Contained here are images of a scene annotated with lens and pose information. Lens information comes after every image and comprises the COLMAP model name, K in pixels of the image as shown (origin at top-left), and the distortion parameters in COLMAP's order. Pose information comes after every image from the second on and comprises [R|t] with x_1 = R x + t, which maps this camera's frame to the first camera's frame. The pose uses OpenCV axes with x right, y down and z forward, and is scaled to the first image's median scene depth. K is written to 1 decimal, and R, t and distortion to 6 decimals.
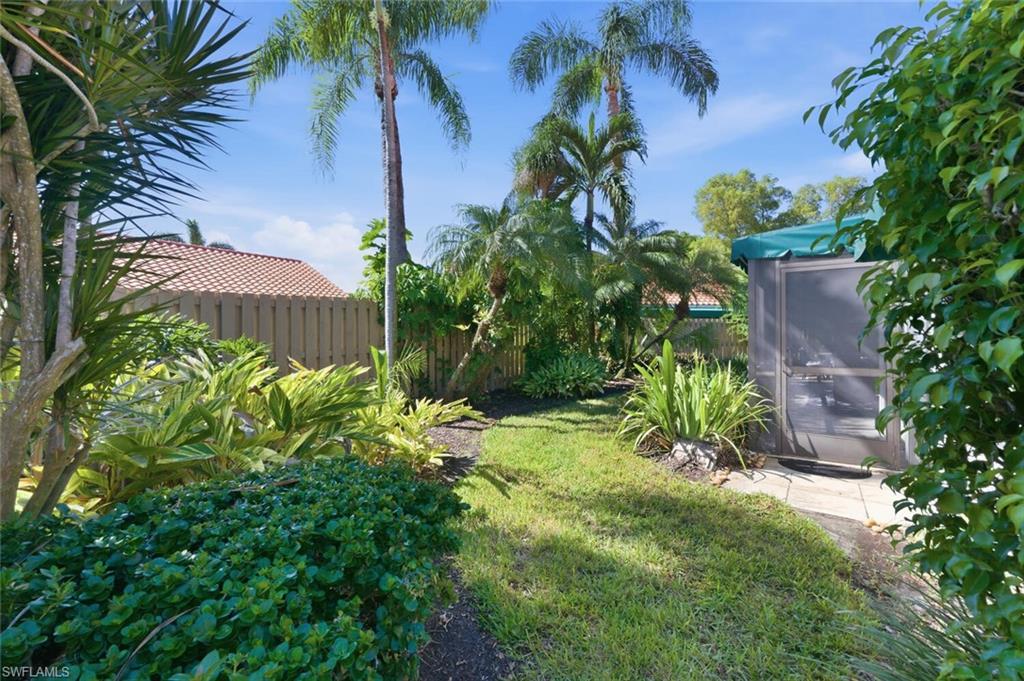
lens RADIAL K [[420.4, 0, 513.7], [0, 420.4, 338.2], [0, 0, 1]] dist [-0.001905, 0.001861]
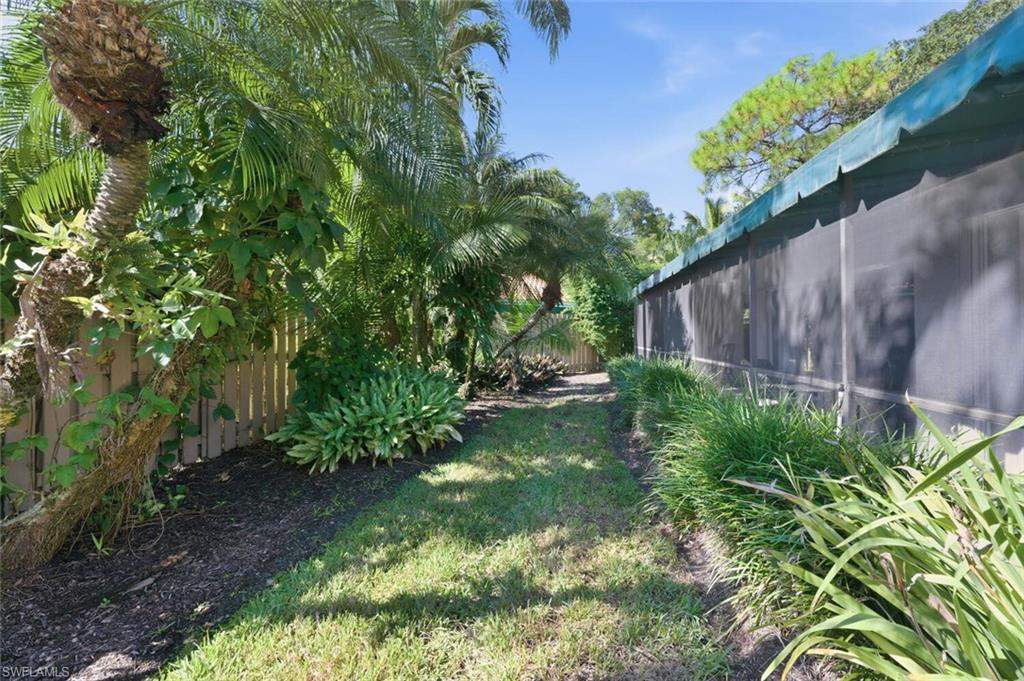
lens RADIAL K [[420.4, 0, 521.1], [0, 420.4, 332.0], [0, 0, 1]] dist [-0.001905, 0.001861]
pose [[0.884758, 0.000907, 0.466050, 0.032950], [0.003639, 0.999954, -0.008855, -0.001701], [-0.466036, 0.009531, 0.884714, 0.488351]]
